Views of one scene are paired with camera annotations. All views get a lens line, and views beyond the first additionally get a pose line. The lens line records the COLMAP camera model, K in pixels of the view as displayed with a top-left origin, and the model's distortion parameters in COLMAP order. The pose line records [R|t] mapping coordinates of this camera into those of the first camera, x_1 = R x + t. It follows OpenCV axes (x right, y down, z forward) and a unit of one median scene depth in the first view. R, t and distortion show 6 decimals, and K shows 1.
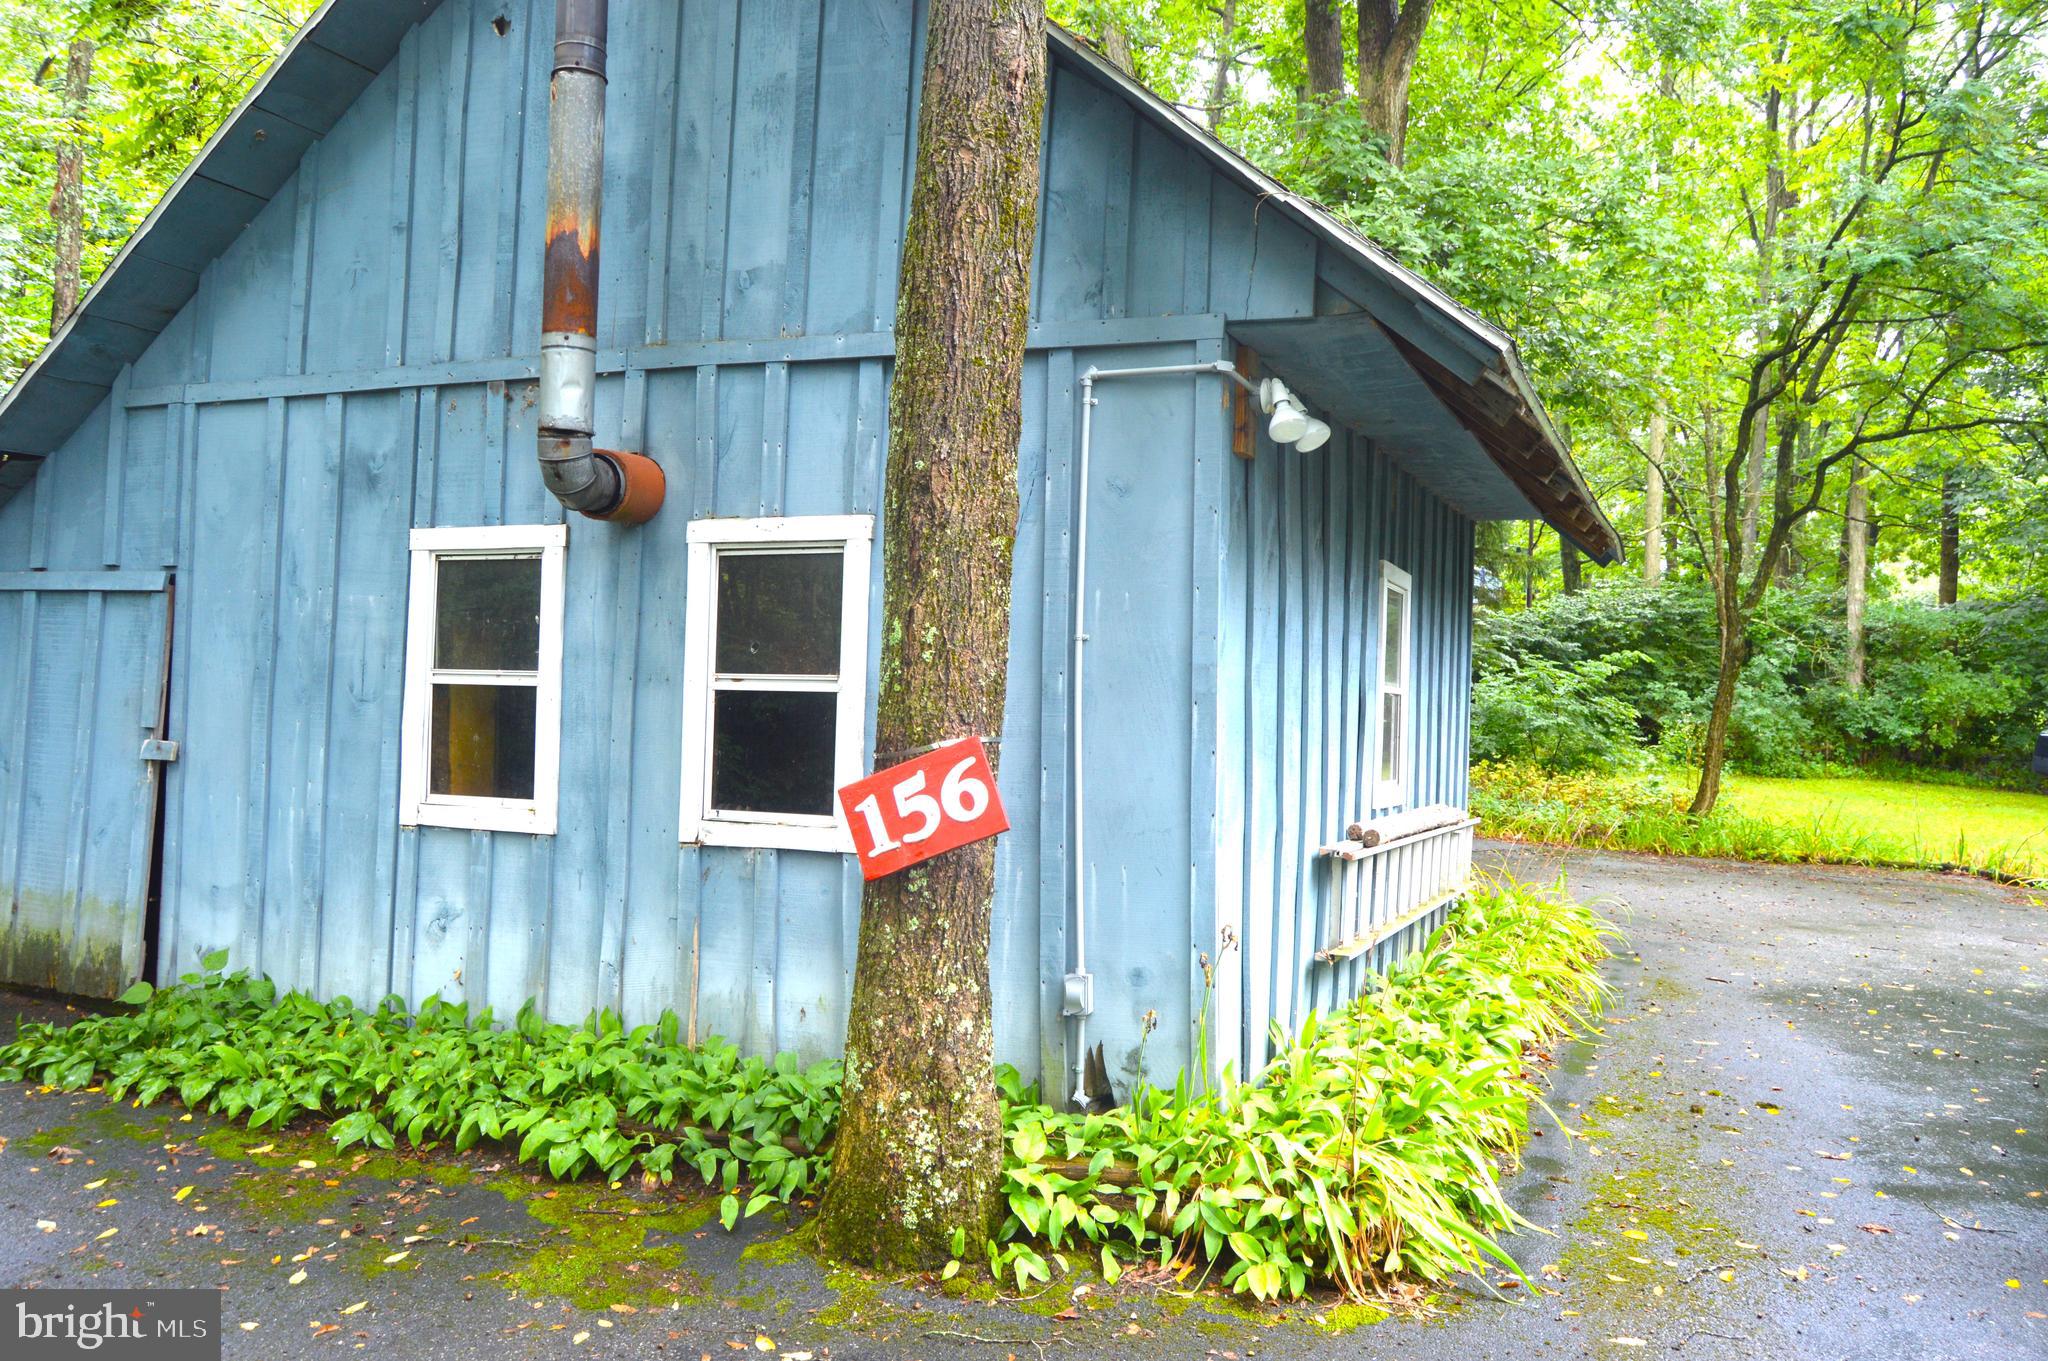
lens RADIAL K [[1614.0, 0, 1029.5], [0, 1614.0, 687.7], [0, 0, 1]] dist [-0.011711, -0.000085]
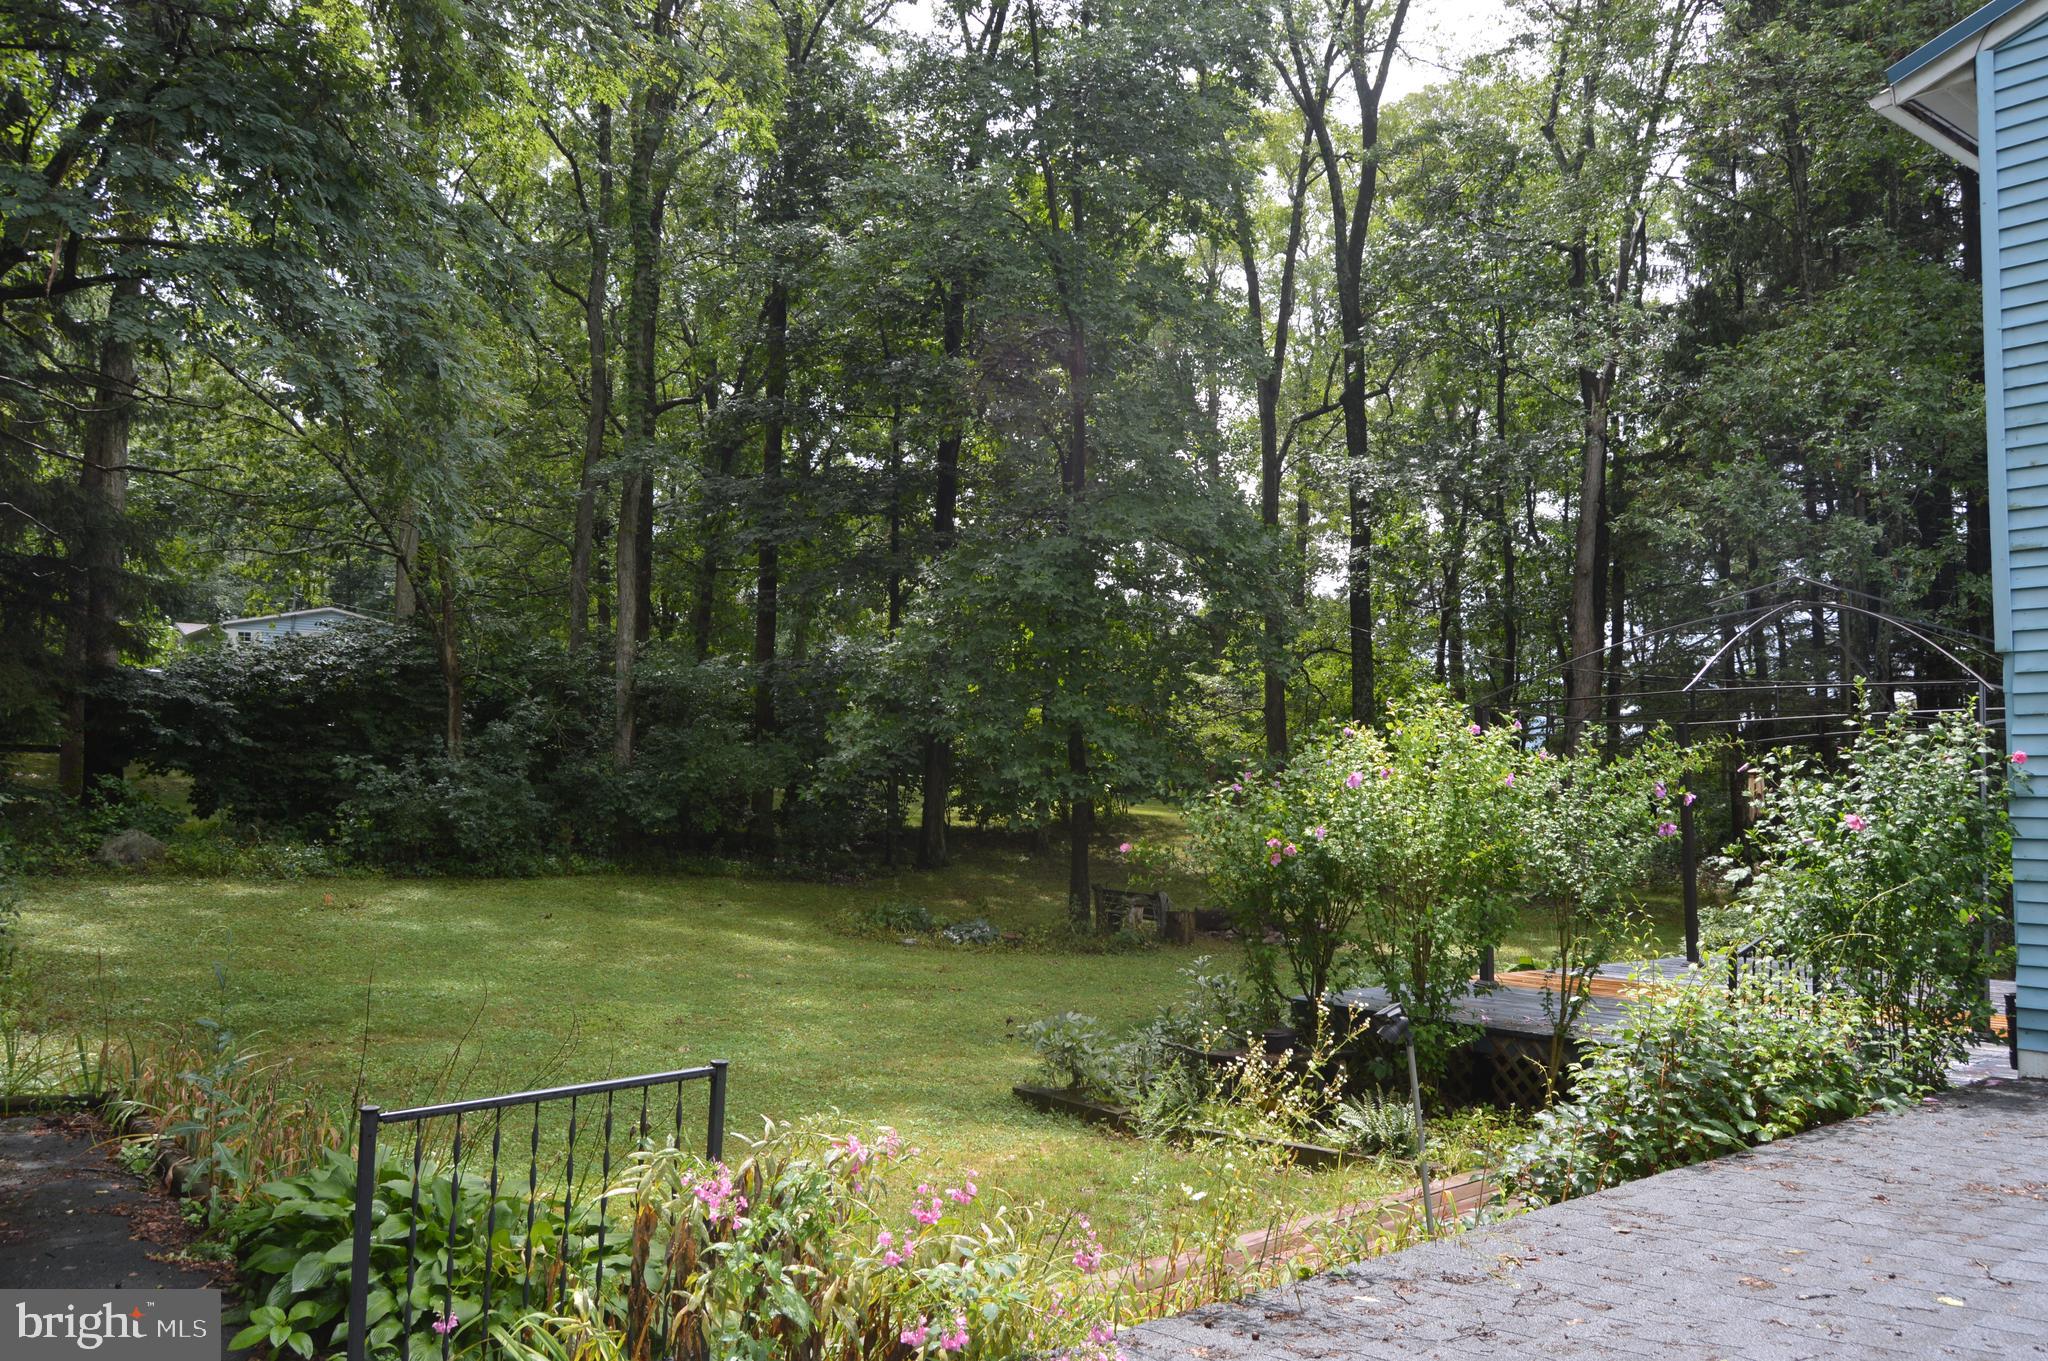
lens RADIAL K [[1614.0, 0, 1036.9], [0, 1614.0, 687.1], [0, 0, 1]] dist [-0.011711, -0.000085]
pose [[0.869601, 0.014002, 0.493556, 0.302717], [0.010436, 0.998853, -0.046724, 0.003302], [-0.493645, 0.045783, 0.868458, 0.192413]]
